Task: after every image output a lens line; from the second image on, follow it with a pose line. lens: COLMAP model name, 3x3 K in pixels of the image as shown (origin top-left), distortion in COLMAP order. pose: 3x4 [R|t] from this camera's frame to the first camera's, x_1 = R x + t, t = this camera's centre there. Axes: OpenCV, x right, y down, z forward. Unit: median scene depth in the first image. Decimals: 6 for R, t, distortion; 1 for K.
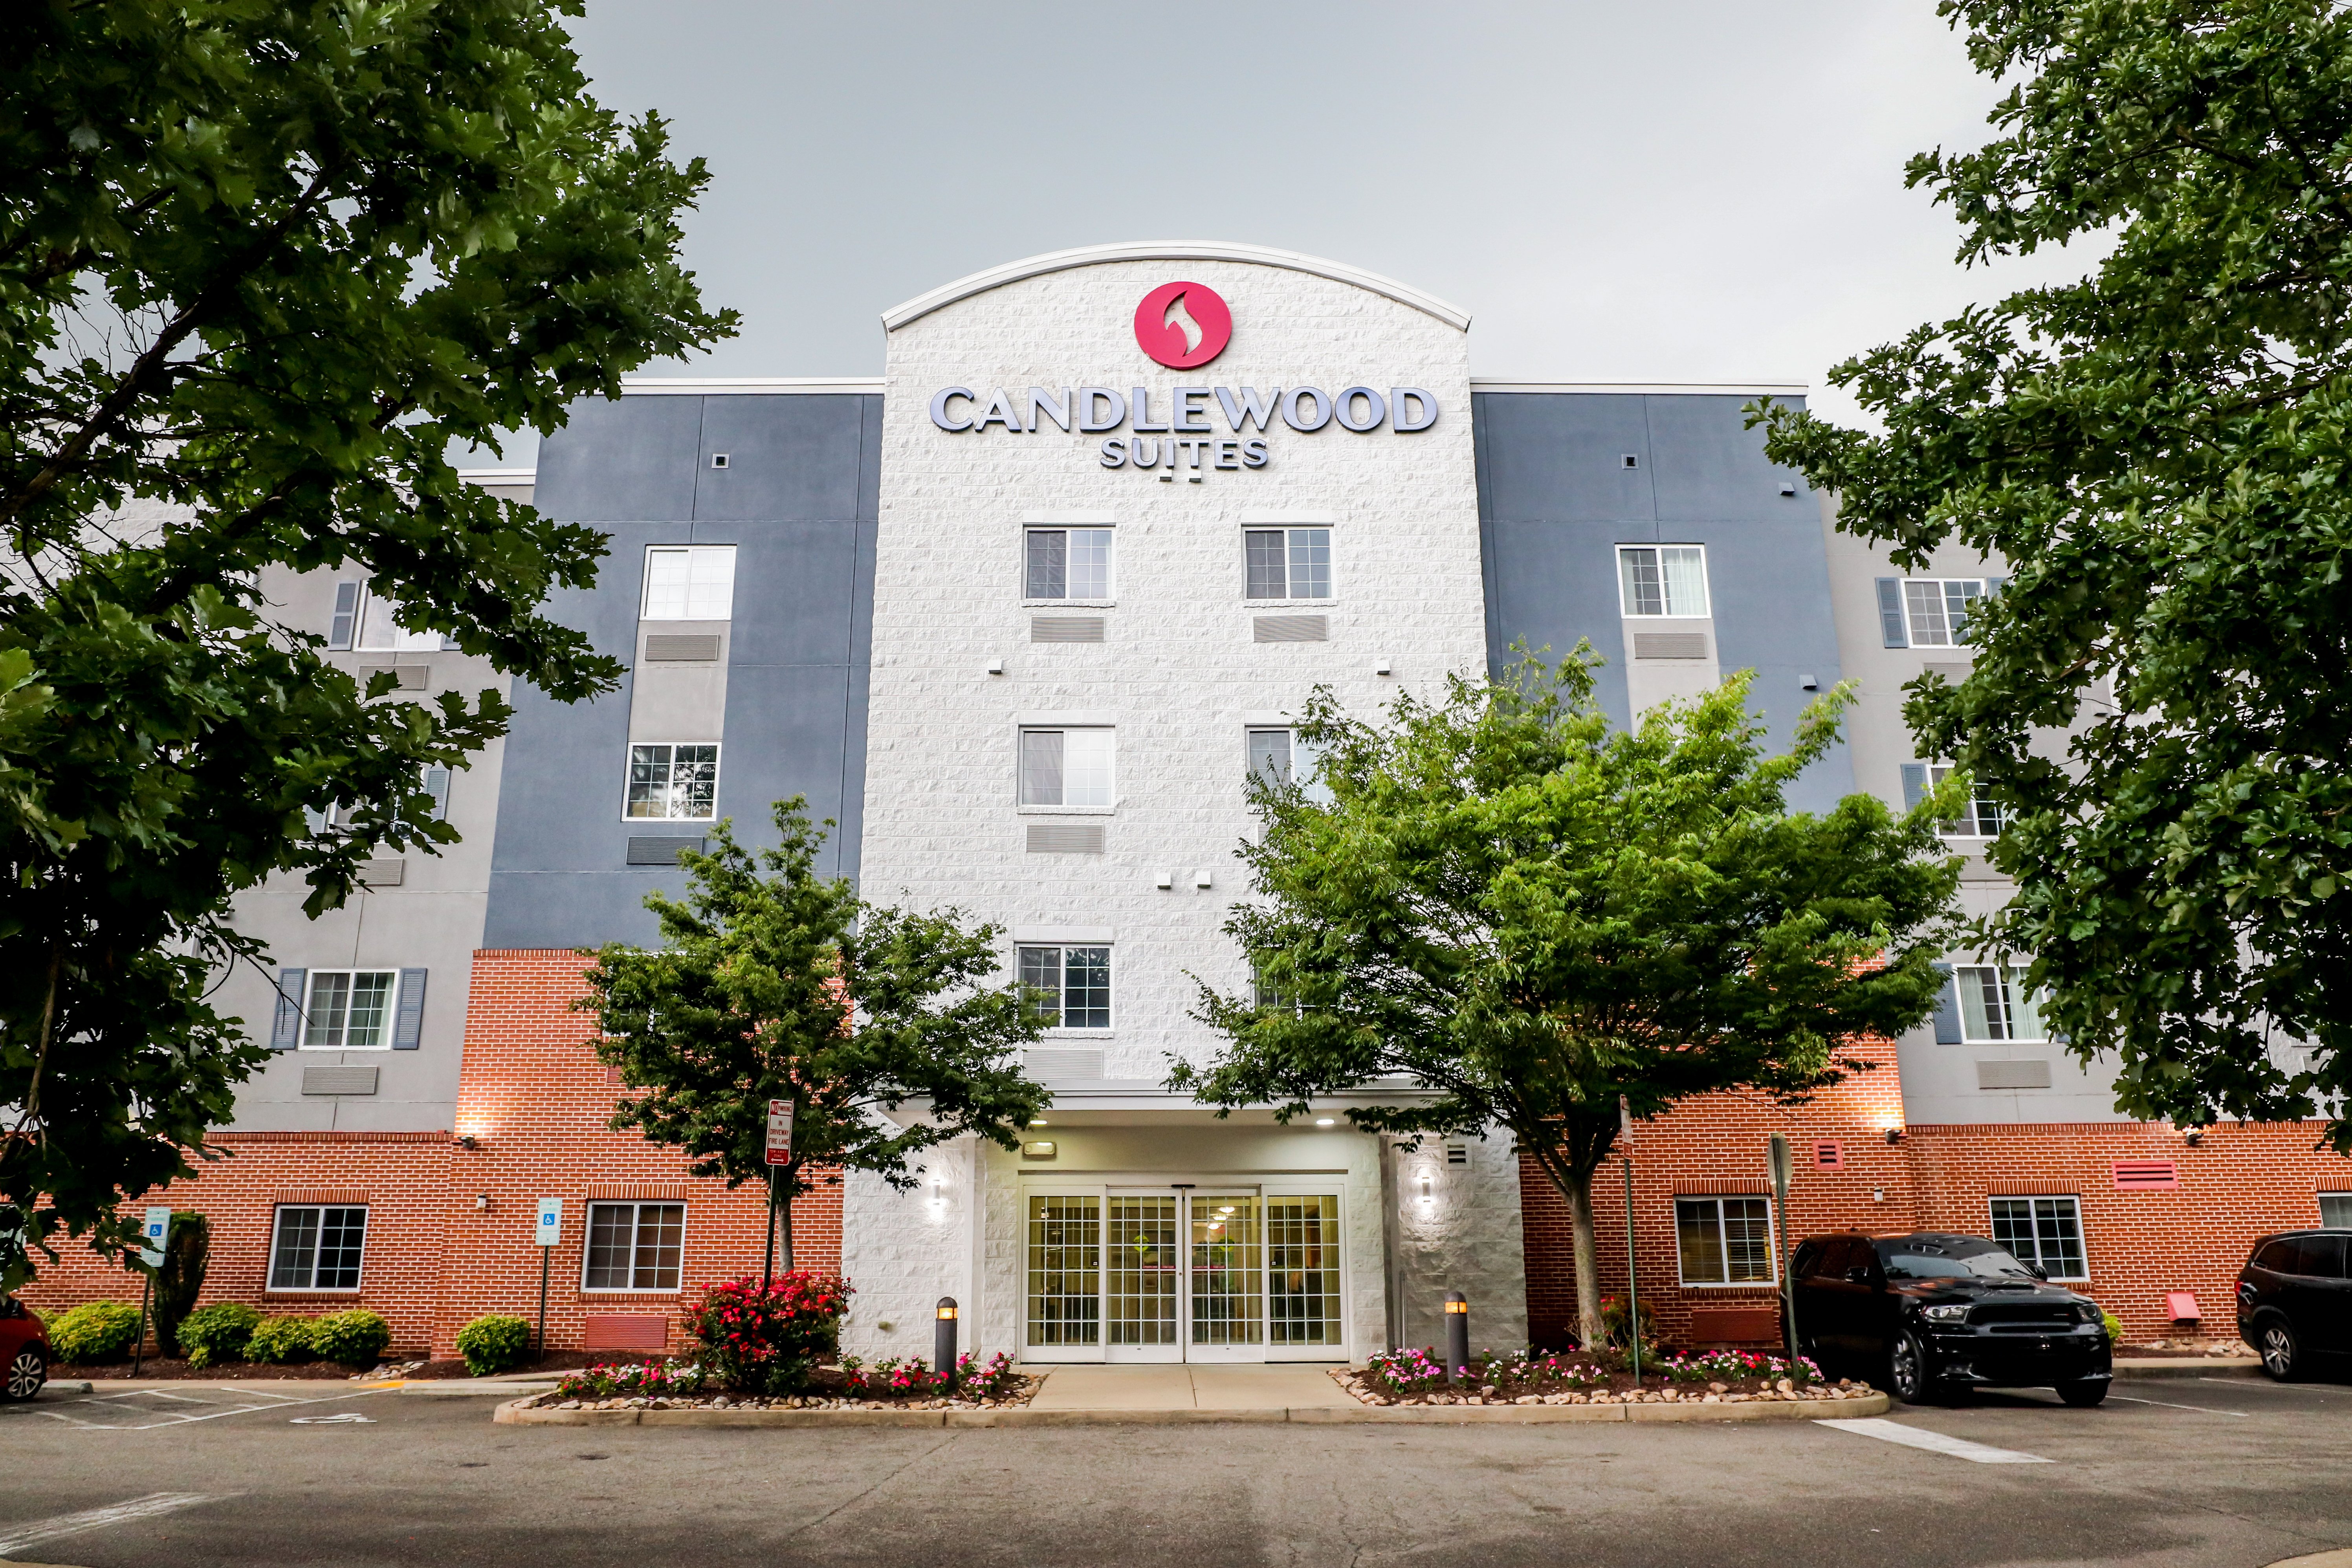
lens RADIAL K [[1747.2, 0, 1176.0], [0, 1747.2, 784.0], [0, 0, 1]] dist [-0.038895, 0.000547]
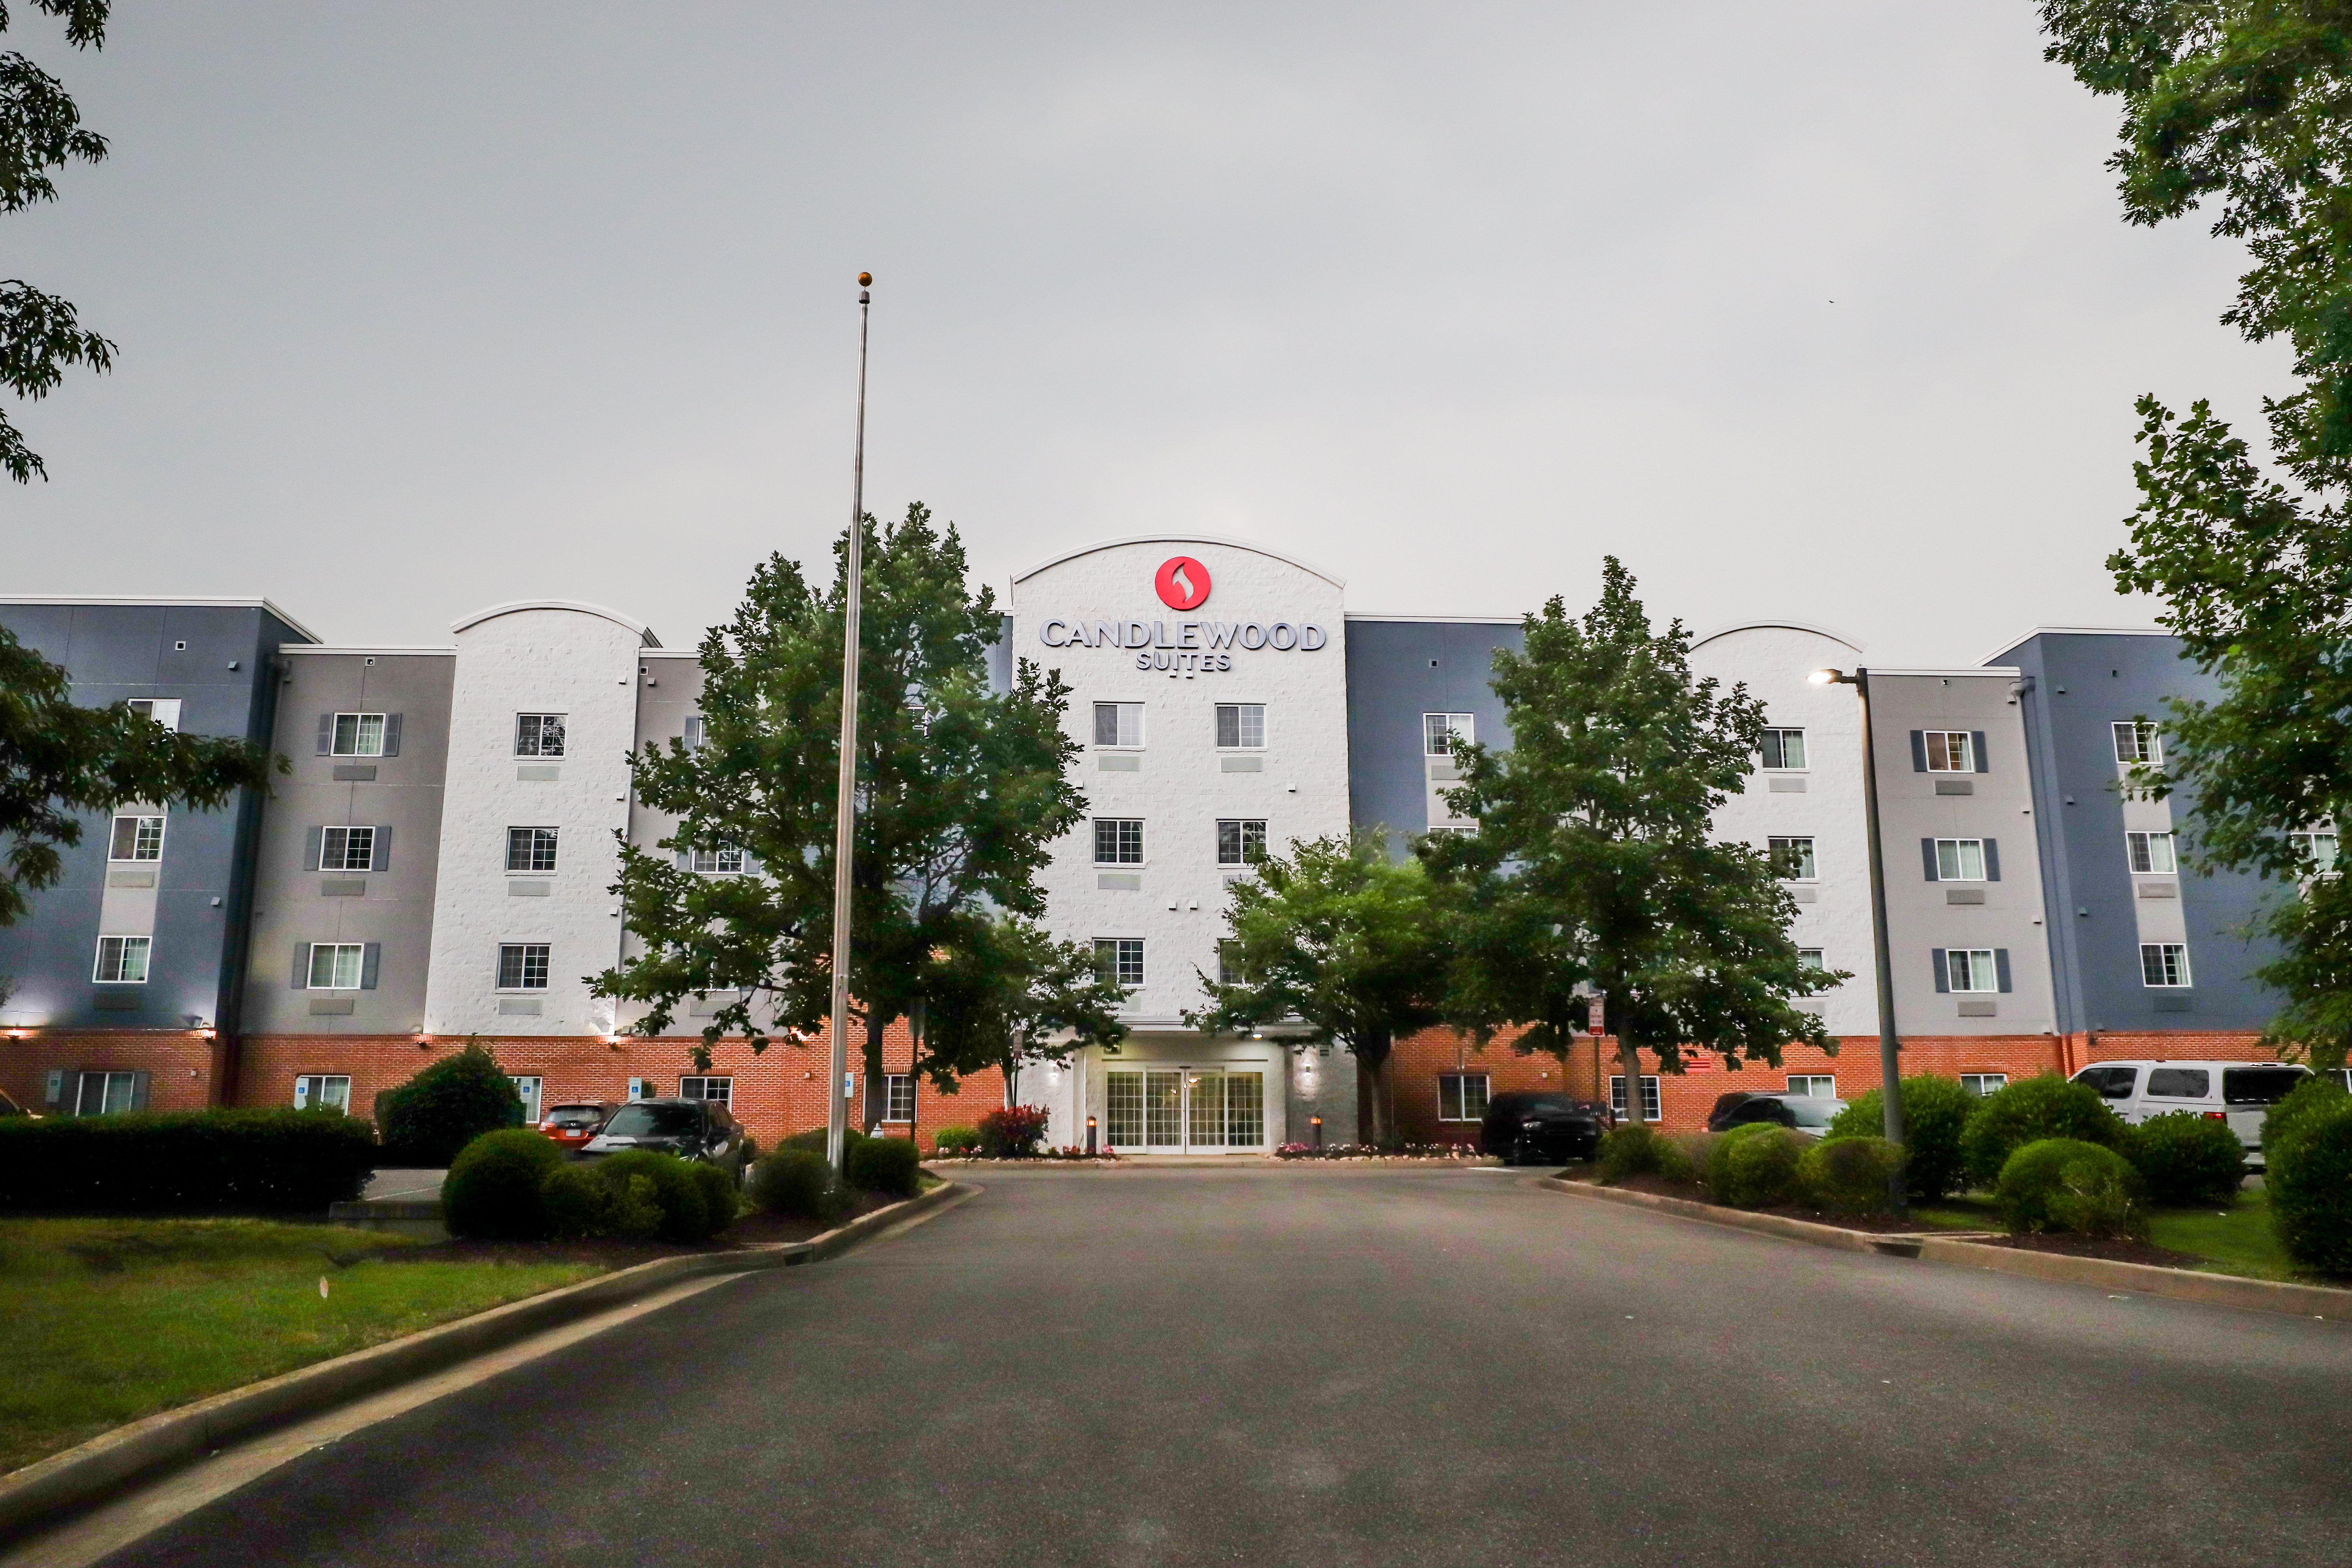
lens RADIAL K [[1761.3, 0, 1183.3], [0, 1761.3, 784.8], [0, 0, 1]] dist [-0.048979, 0.018493]
pose [[0.998398, 0.012981, 0.055080, -0.106218], [-0.016764, 0.997490, 0.068791, -0.215012], [-0.054048, -0.069604, 0.996109, -0.917398]]
